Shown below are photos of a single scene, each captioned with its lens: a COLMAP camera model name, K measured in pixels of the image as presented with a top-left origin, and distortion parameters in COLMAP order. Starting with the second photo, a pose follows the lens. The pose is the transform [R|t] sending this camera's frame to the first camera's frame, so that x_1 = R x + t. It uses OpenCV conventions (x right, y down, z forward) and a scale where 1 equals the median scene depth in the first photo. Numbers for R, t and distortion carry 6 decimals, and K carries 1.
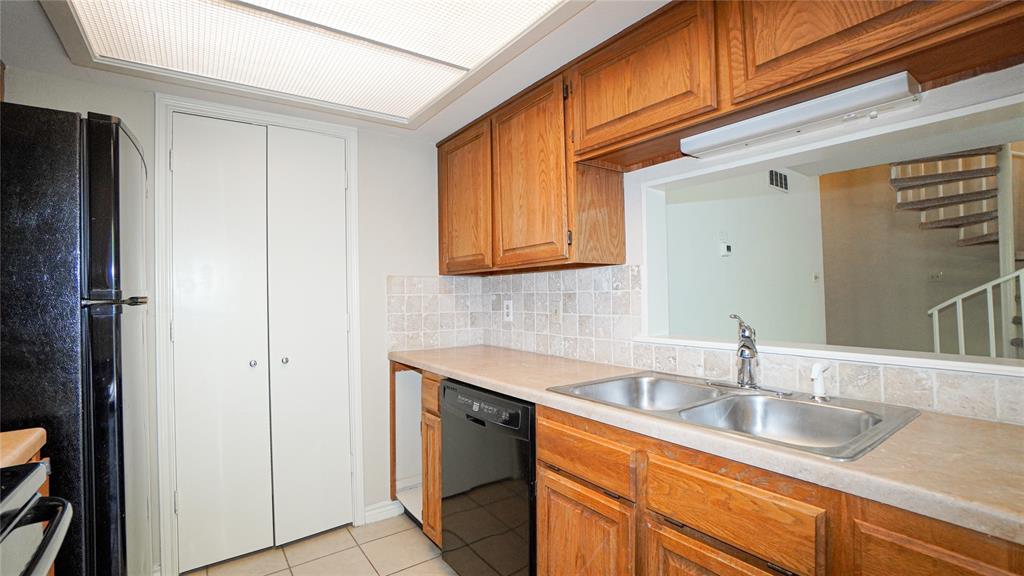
lens RADIAL K [[452.0, 0, 505.6], [0, 452.0, 285.1], [0, 0, 1]] dist [-0.060169, 0.021985]
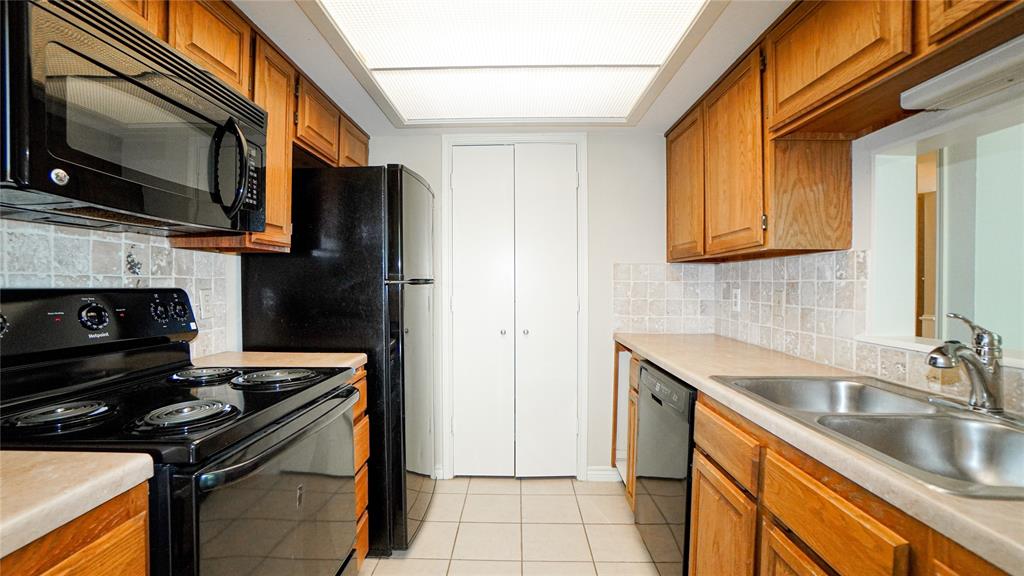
lens RADIAL K [[452.0, 0, 505.6], [0, 452.0, 285.1], [0, 0, 1]] dist [-0.060169, 0.021985]
pose [[0.800372, 0.022593, -0.599078, 0.250173], [-0.005079, 0.999509, 0.030909, -0.001299], [0.599482, -0.021696, 0.800094, -0.051646]]
